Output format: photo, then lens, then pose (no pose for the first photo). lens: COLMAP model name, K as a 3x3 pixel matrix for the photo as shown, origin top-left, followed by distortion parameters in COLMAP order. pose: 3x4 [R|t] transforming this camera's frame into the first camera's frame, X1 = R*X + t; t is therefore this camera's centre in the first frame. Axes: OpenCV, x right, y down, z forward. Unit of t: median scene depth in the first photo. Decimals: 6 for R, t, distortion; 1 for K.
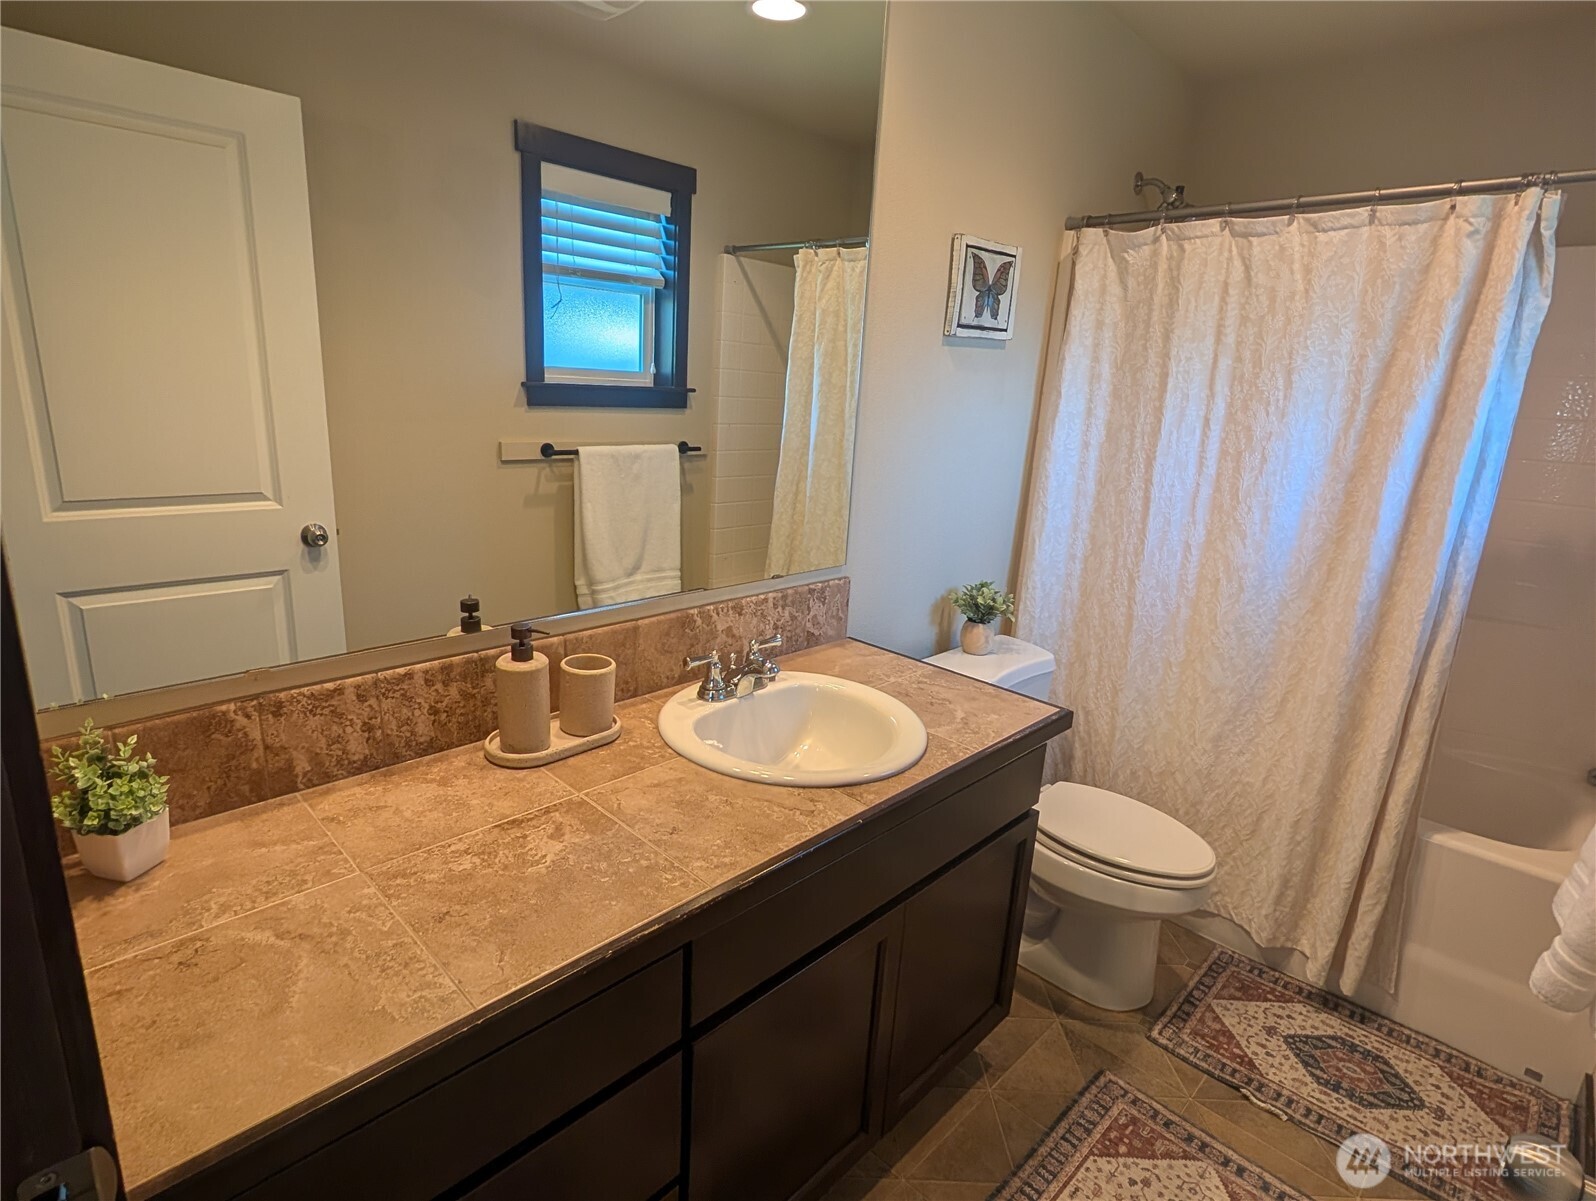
lens RADIAL K [[830.4, 0, 784.2], [0, 830.4, 594.8], [0, 0, 1]] dist [0.001054, -0.001280]
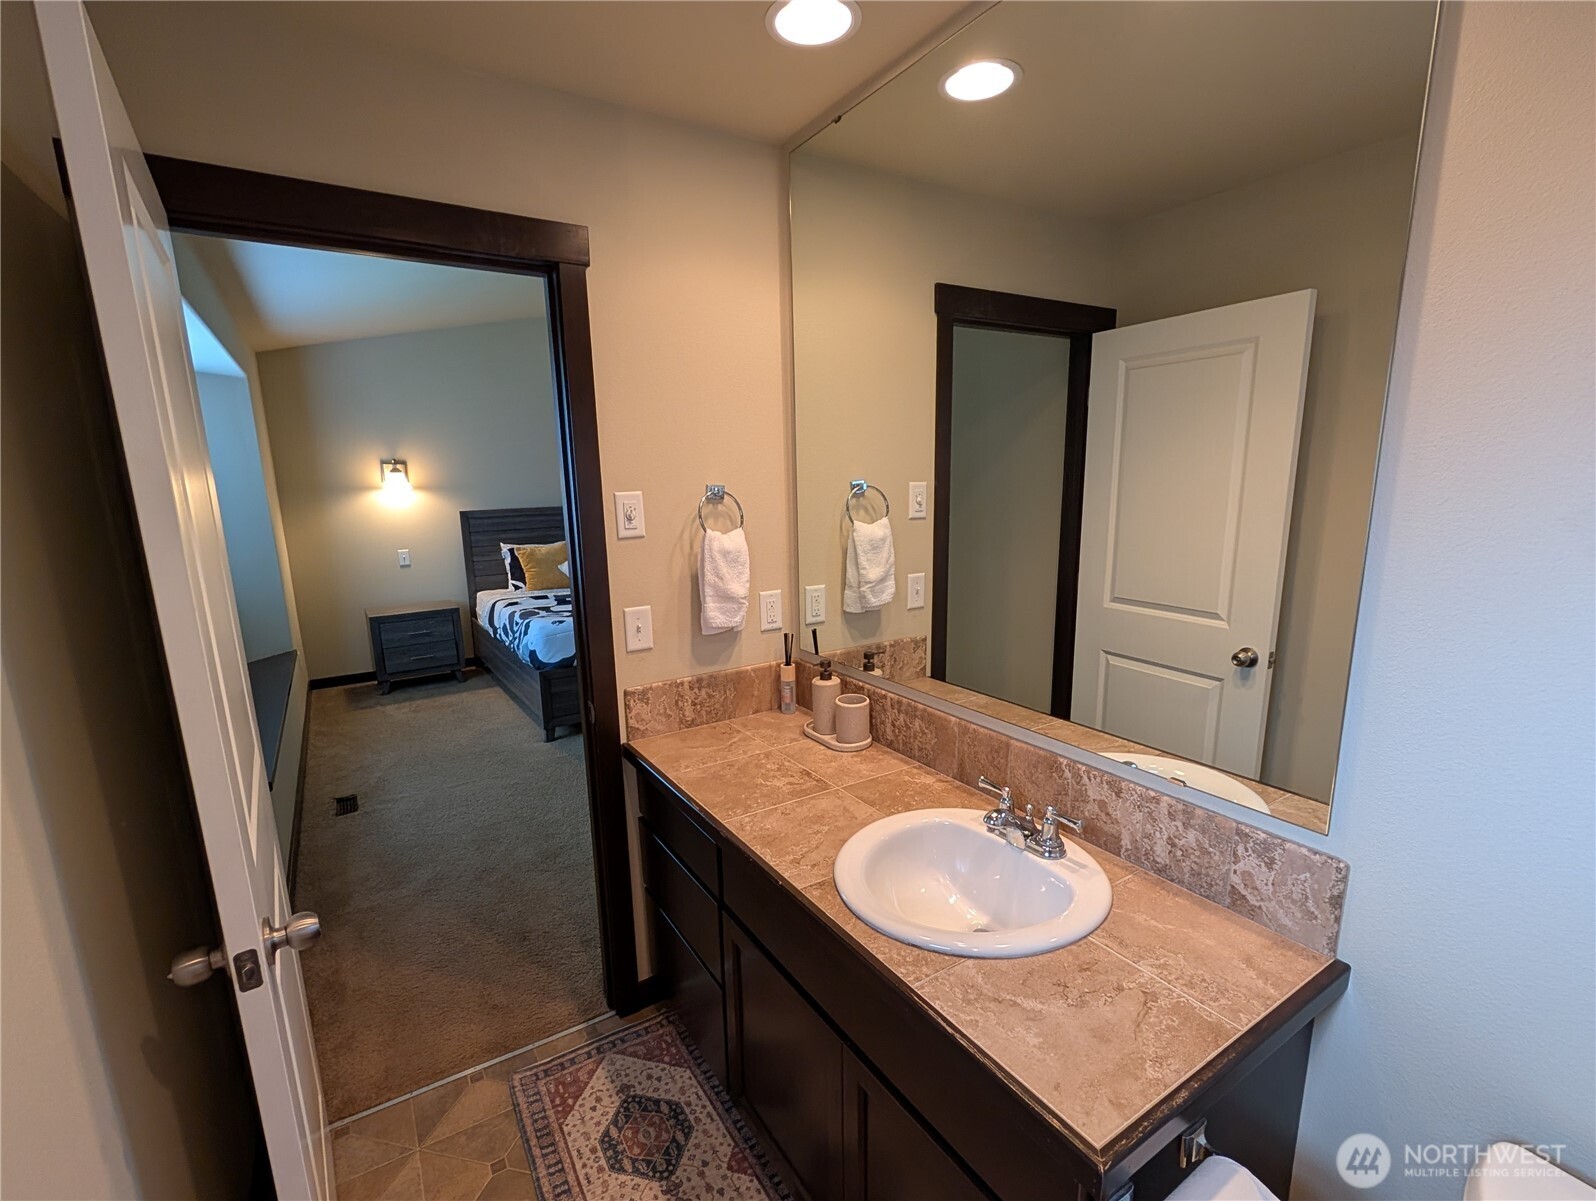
lens RADIAL K [[722.0, 0, 794.8], [0, 722.0, 621.4], [0, 0, 1]] dist [0.000195, 0.000518]
pose [[-0.225419, 0.145146, -0.963389, 0.631655], [-0.243659, 0.949017, 0.199993, -0.190398], [0.943301, 0.279820, -0.178560, 0.647198]]
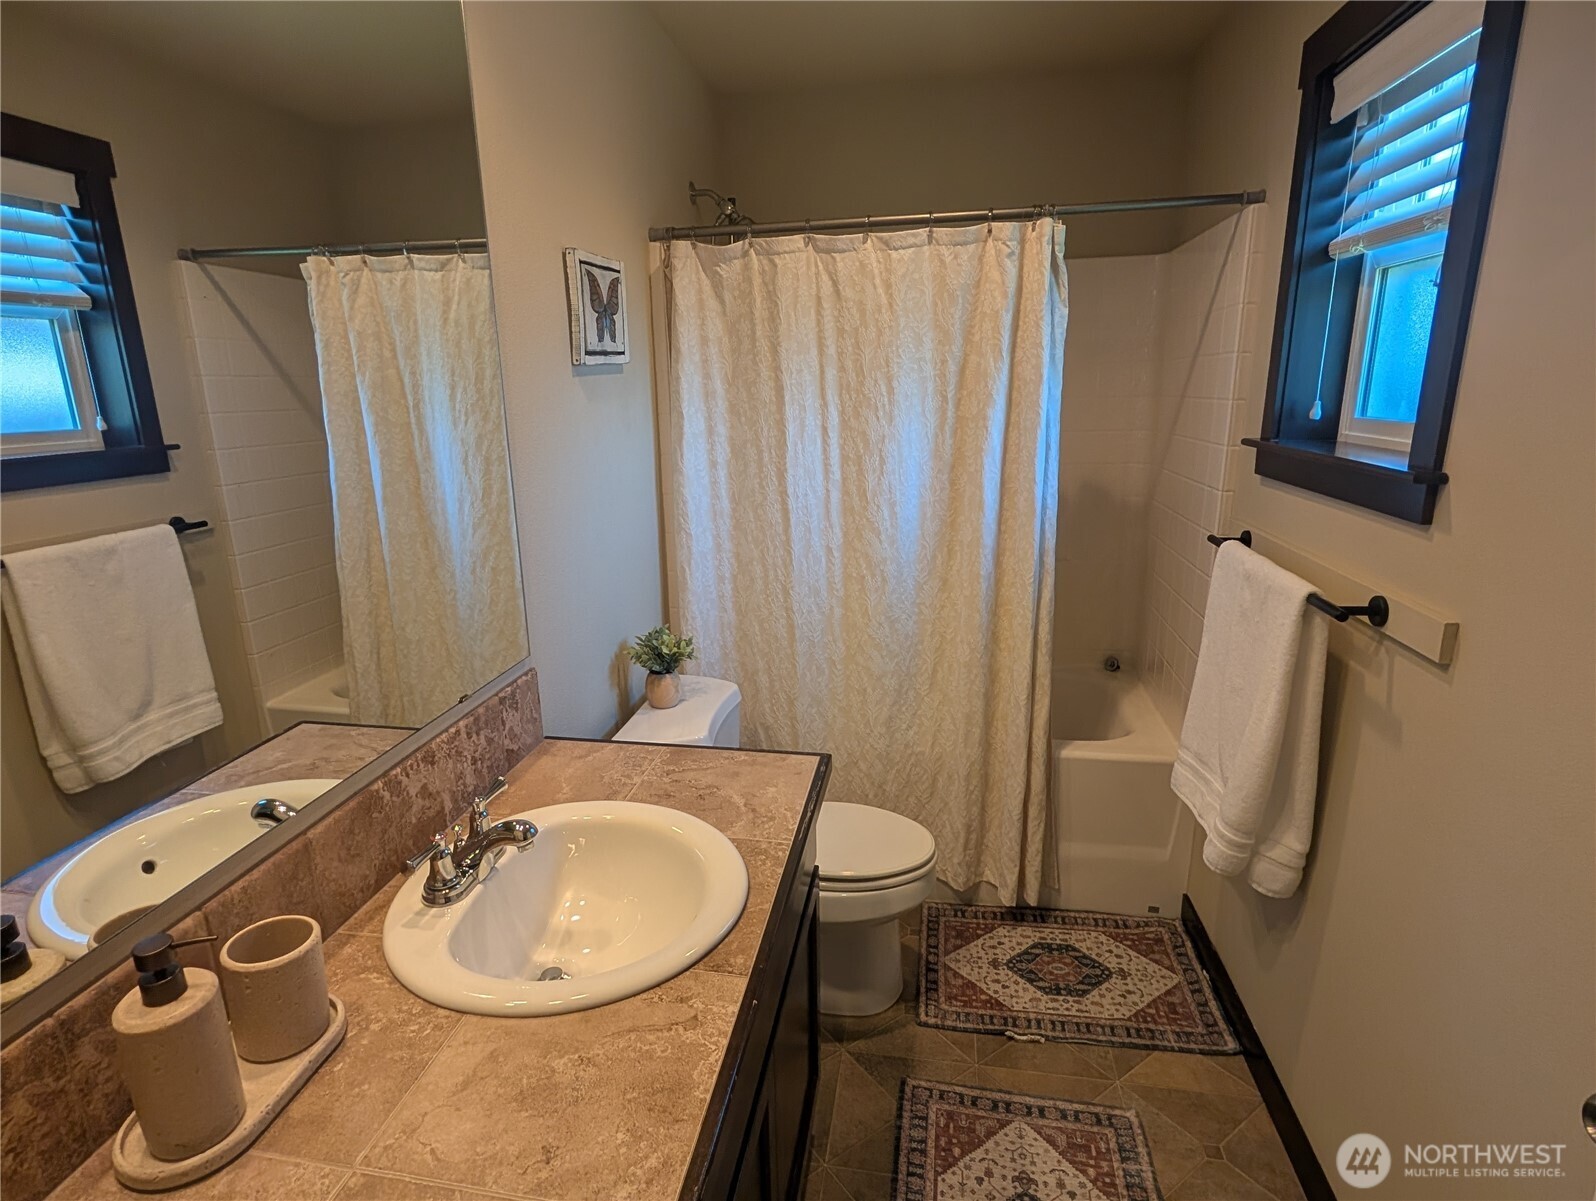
lens RADIAL K [[830.4, 0, 784.2], [0, 830.4, 594.8], [0, 0, 1]] dist [0.001054, -0.001280]
pose [[0.823352, -0.210142, 0.527192, -0.131238], [0.206723, 0.976154, 0.066248, -0.092009], [-0.528542, 0.054437, 0.847160, 0.168403]]
